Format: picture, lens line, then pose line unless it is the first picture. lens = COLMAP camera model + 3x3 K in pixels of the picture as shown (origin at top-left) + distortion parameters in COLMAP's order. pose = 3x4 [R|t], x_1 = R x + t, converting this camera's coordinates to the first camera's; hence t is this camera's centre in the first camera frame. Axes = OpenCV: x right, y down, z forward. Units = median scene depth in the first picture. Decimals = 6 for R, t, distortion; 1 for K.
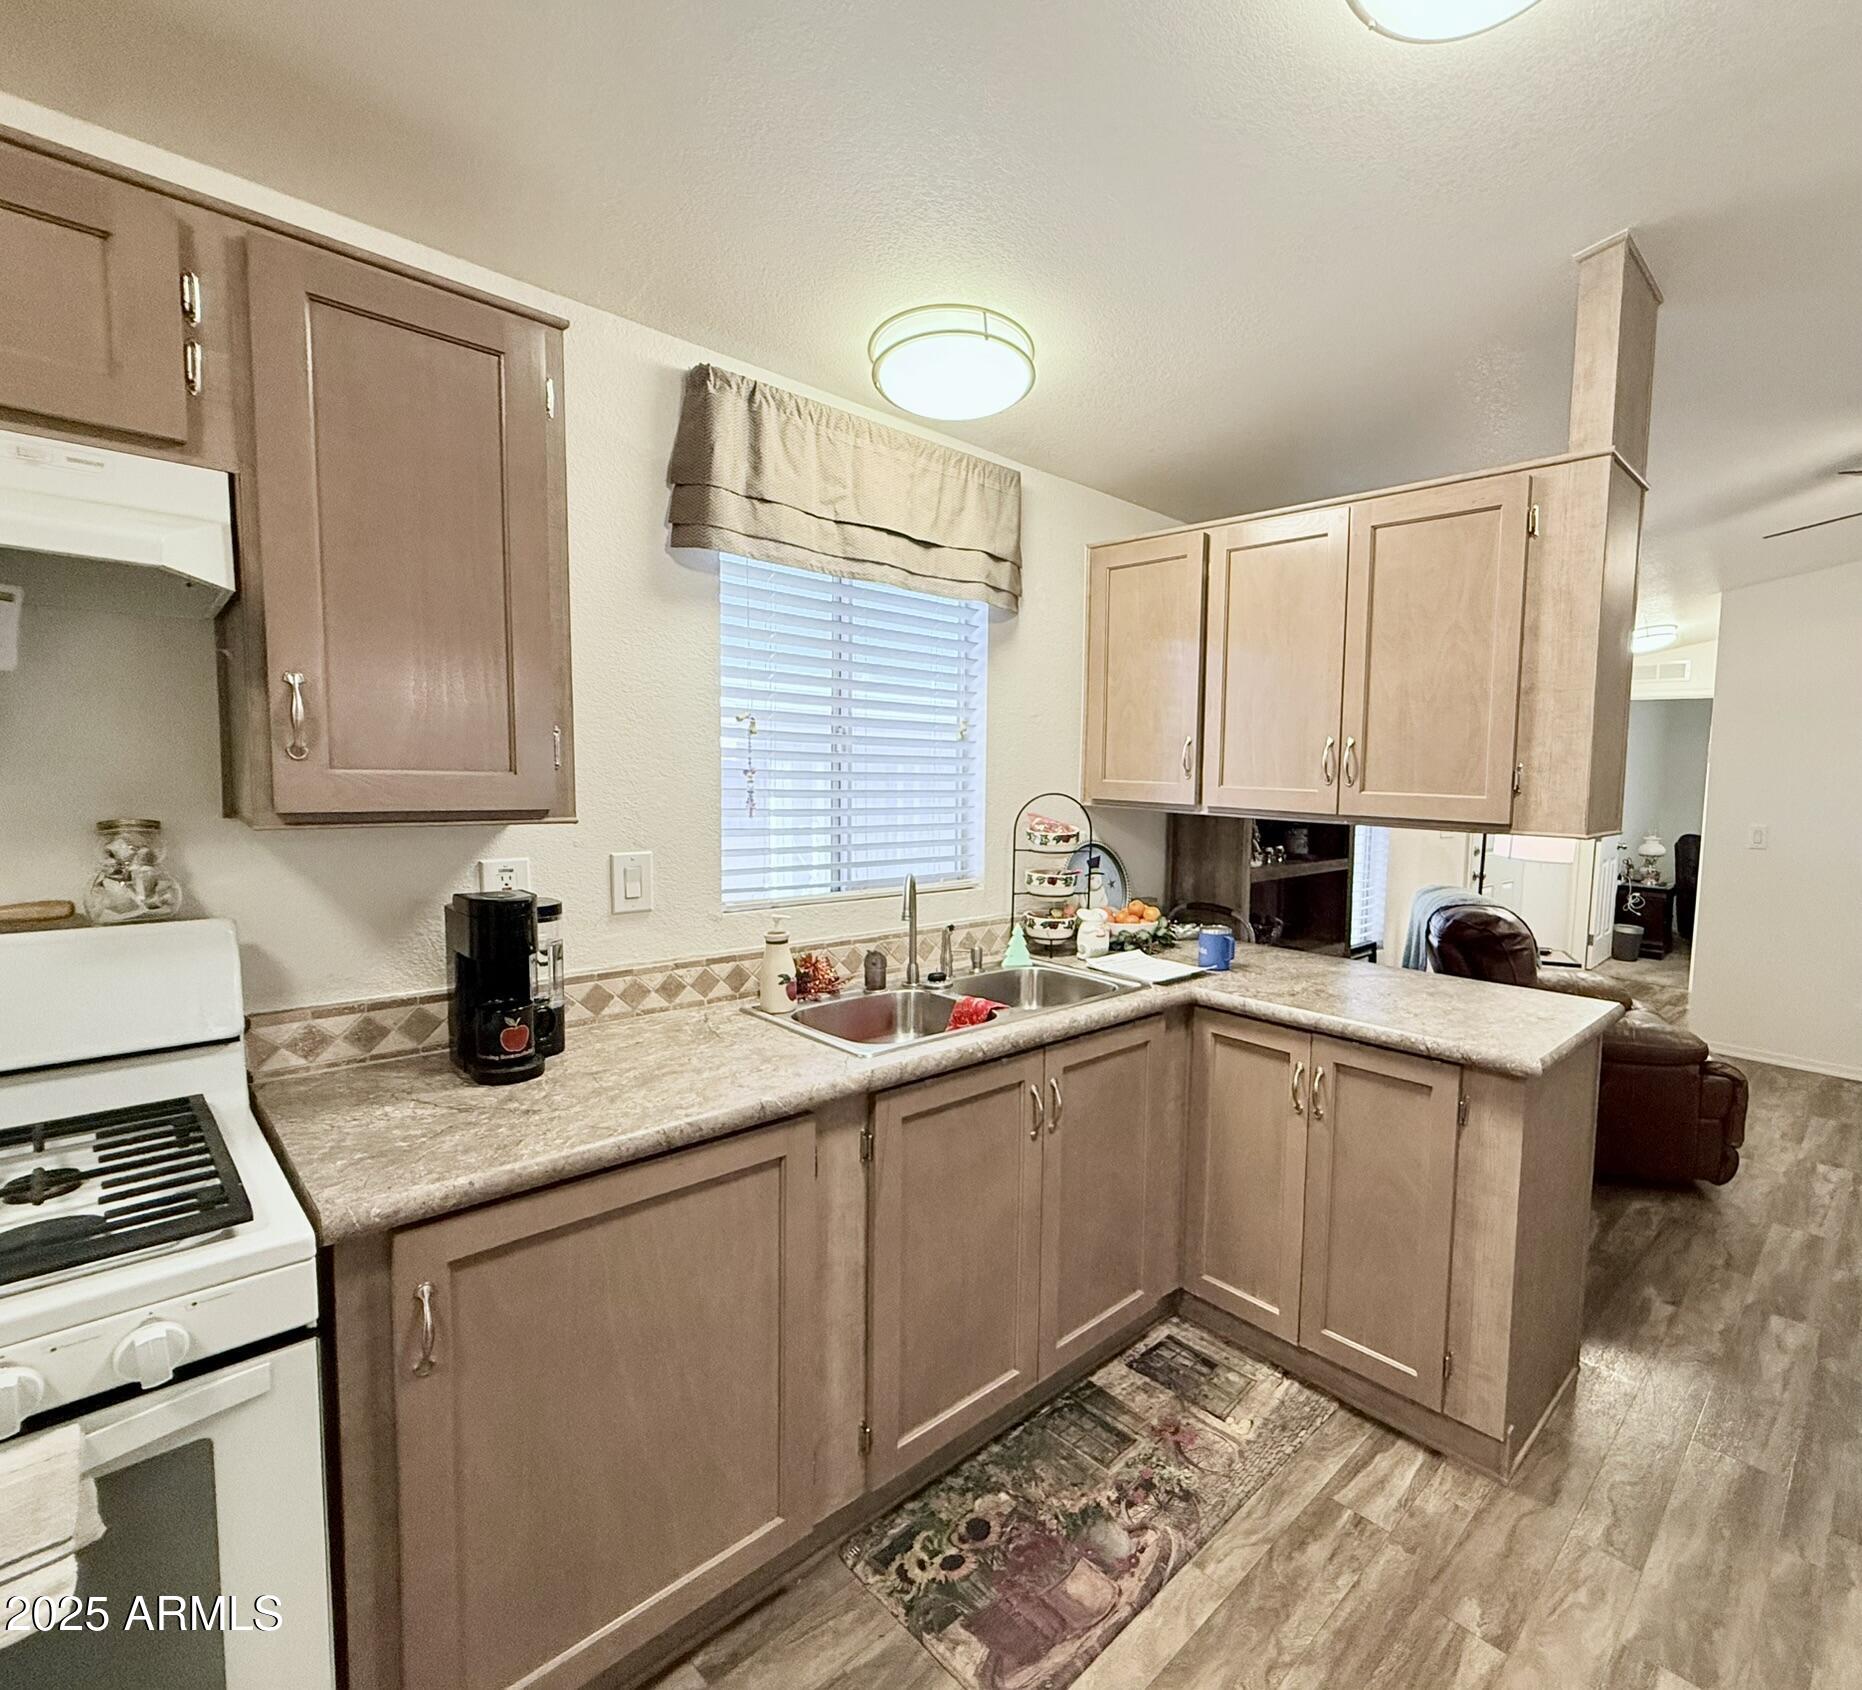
lens RADIAL K [[920.8, 0, 1122.4], [0, 920.8, 844.5], [0, 0, 1]] dist [0.000878, -0.000111]
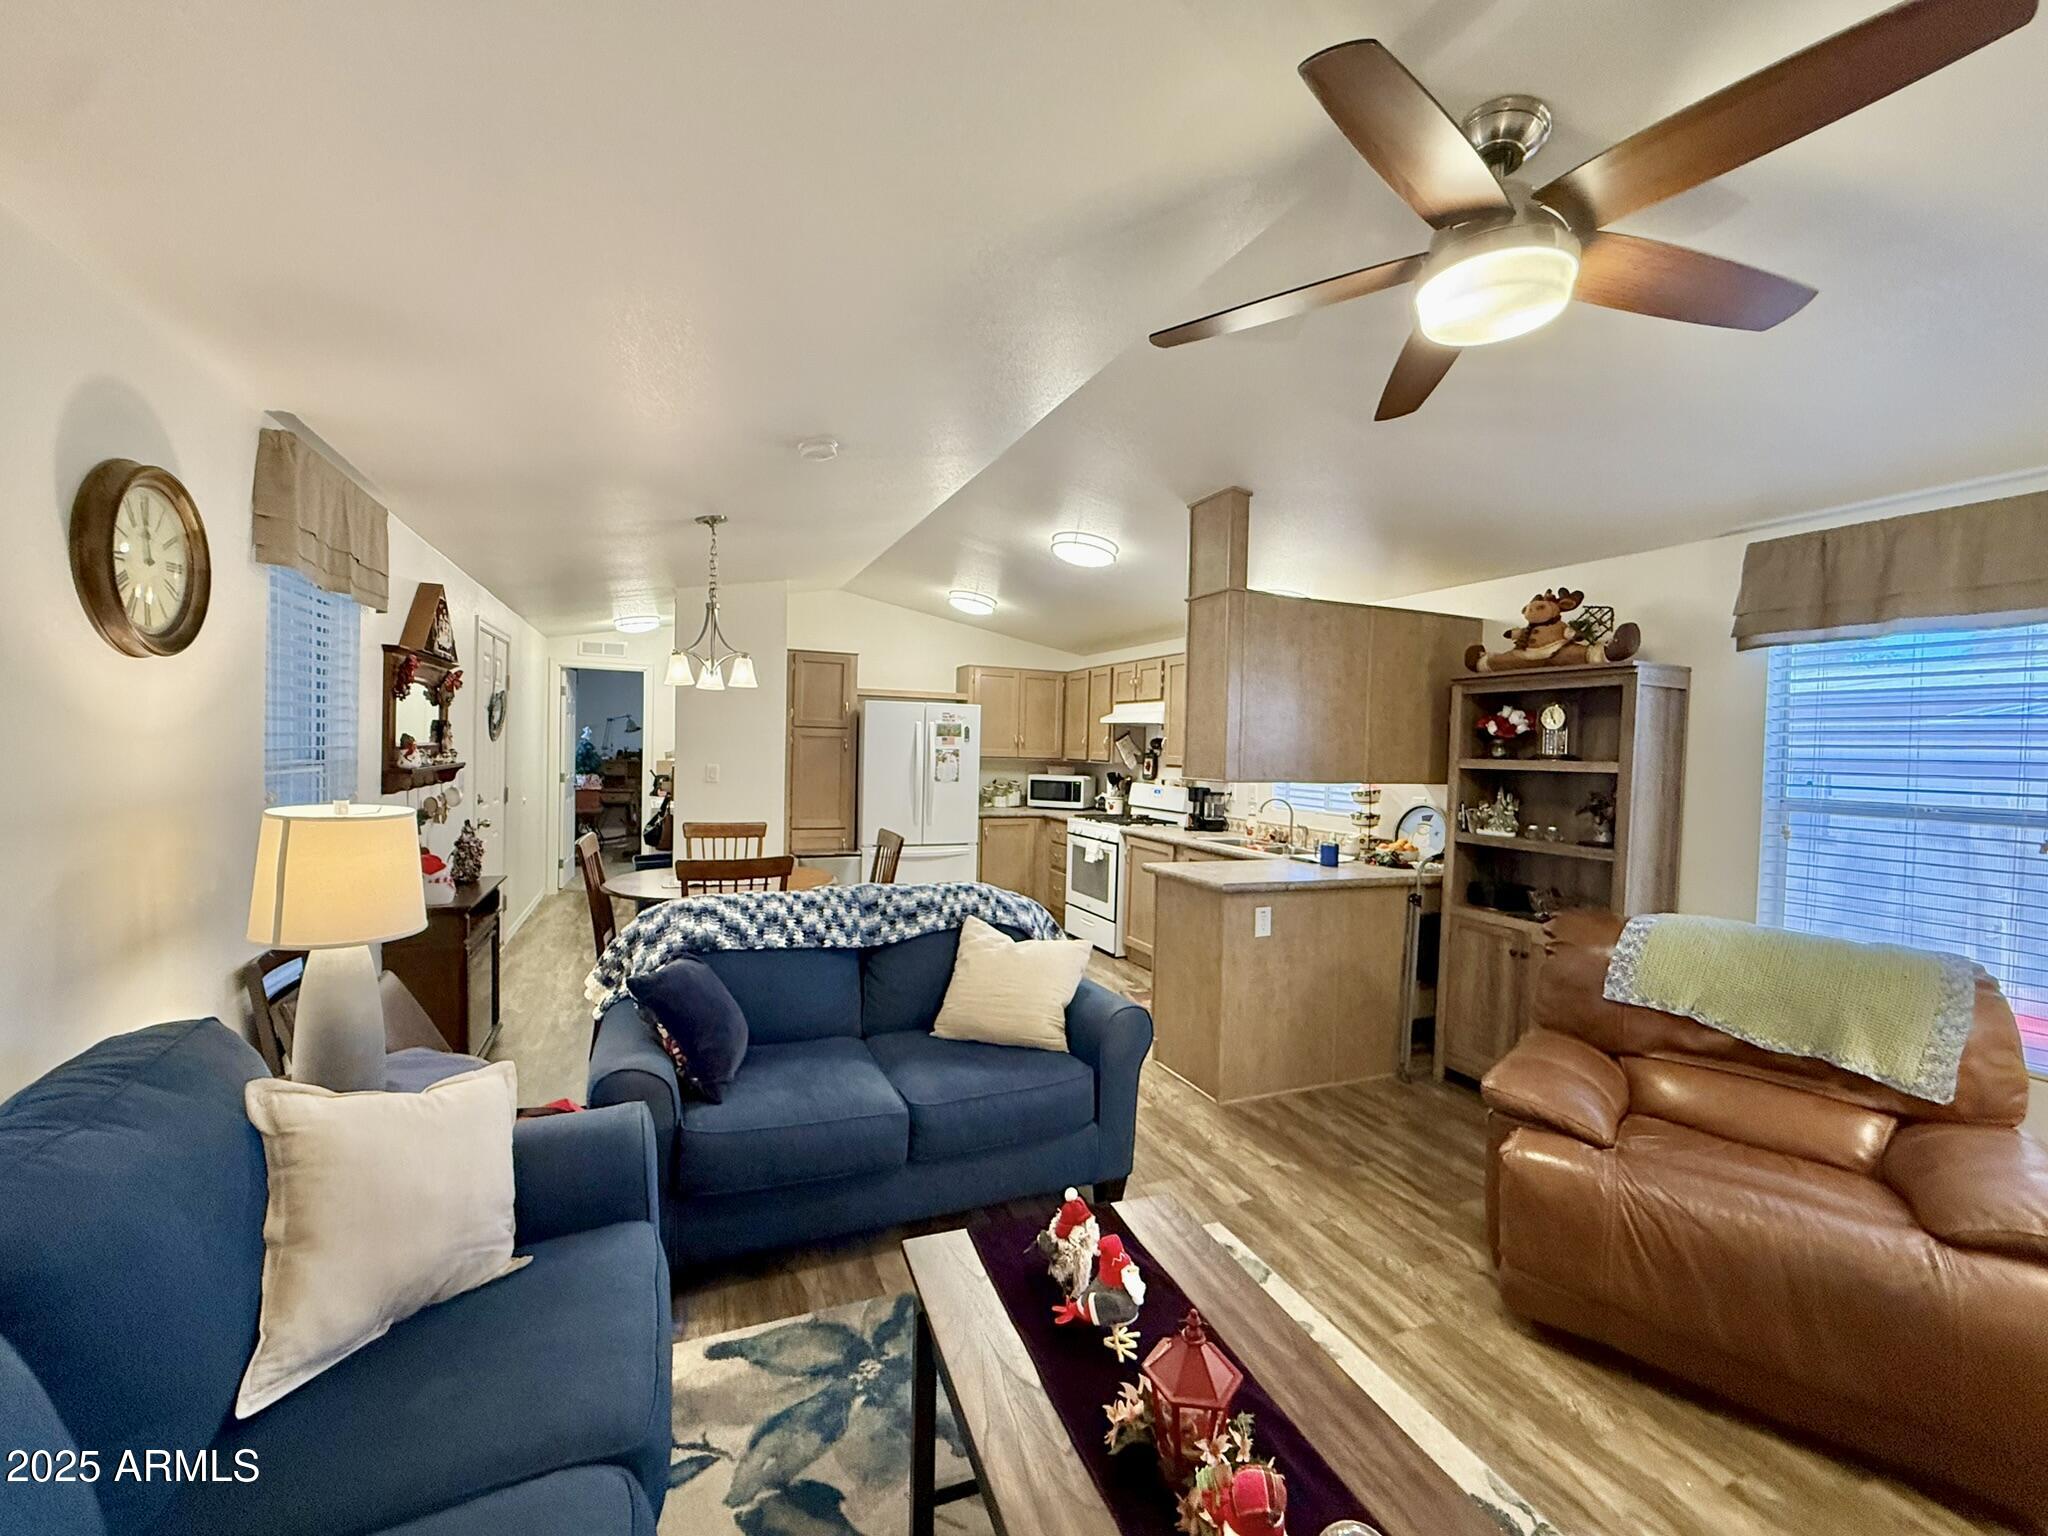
lens RADIAL K [[833.3, 0, 1024.0], [0, 833.3, 768.0], [0, 0, 1]] dist [-0.001646, -0.000069]
pose [[-0.430525, -0.017587, -0.902407, 2.472168], [-0.113340, 0.992949, 0.034721, -0.058111], [0.895434, 0.117227, -0.429483, 1.550574]]
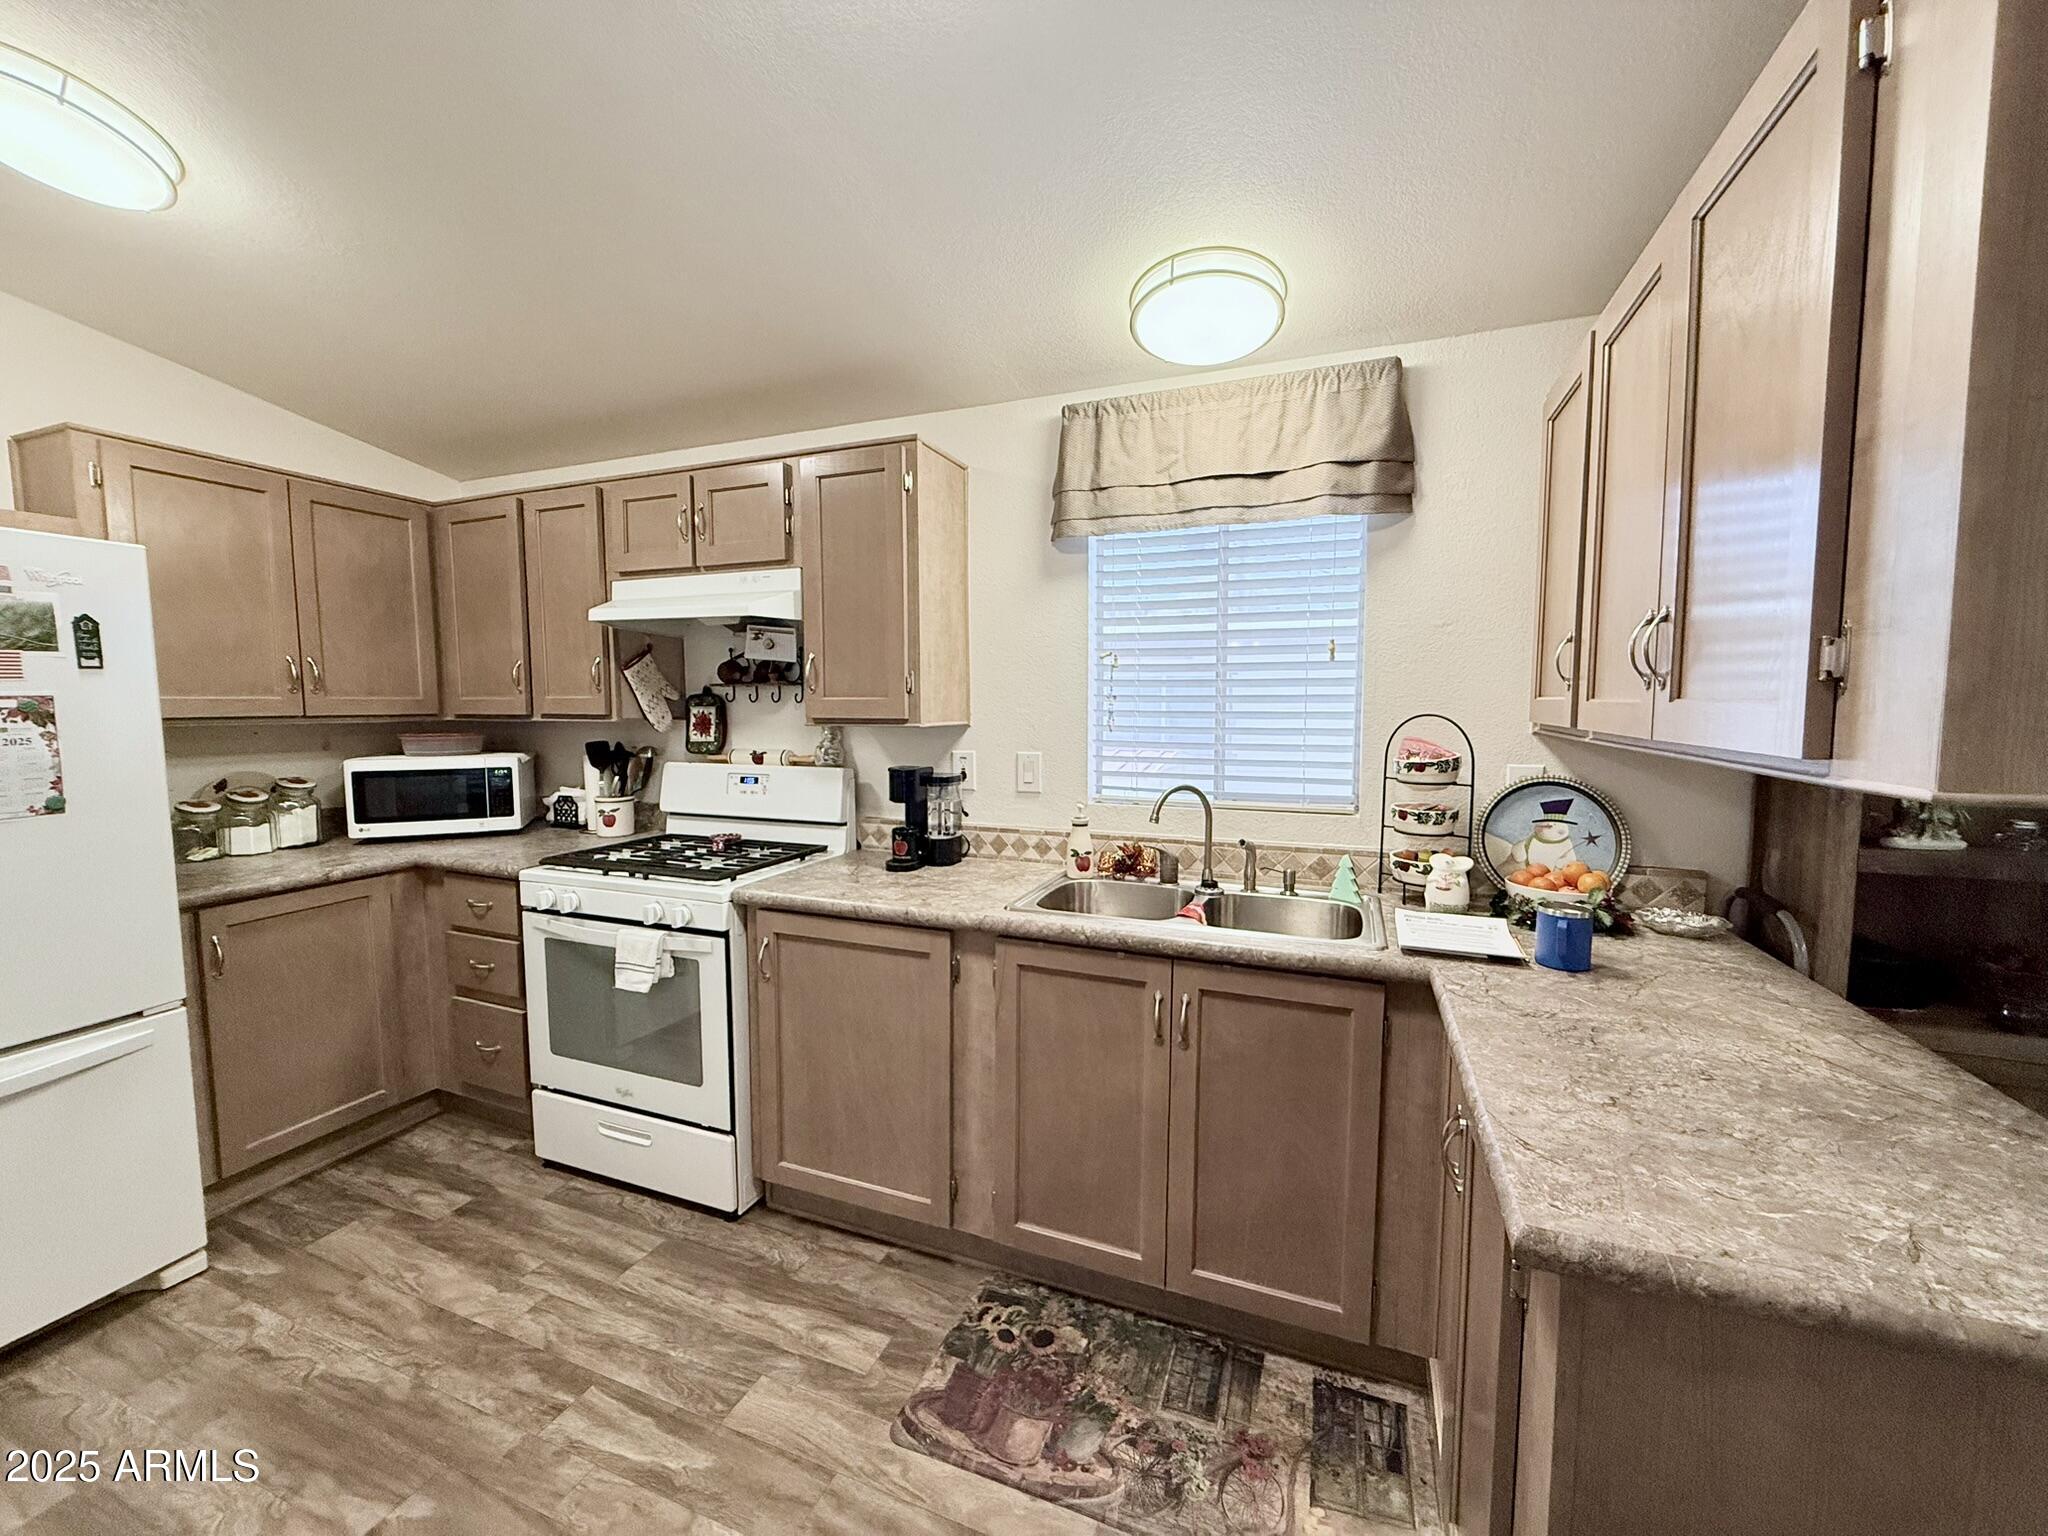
lens RADIAL K [[812.2, 0, 1019.7], [0, 812.2, 767.5], [0, 0, 1]] dist [0.000053, 0.000115]
pose [[0.329237, 0.049903, -0.942928, 0.720073], [-0.066819, 0.997330, 0.029451, -0.004713], [0.941880, 0.053309, 0.331693, 0.557957]]
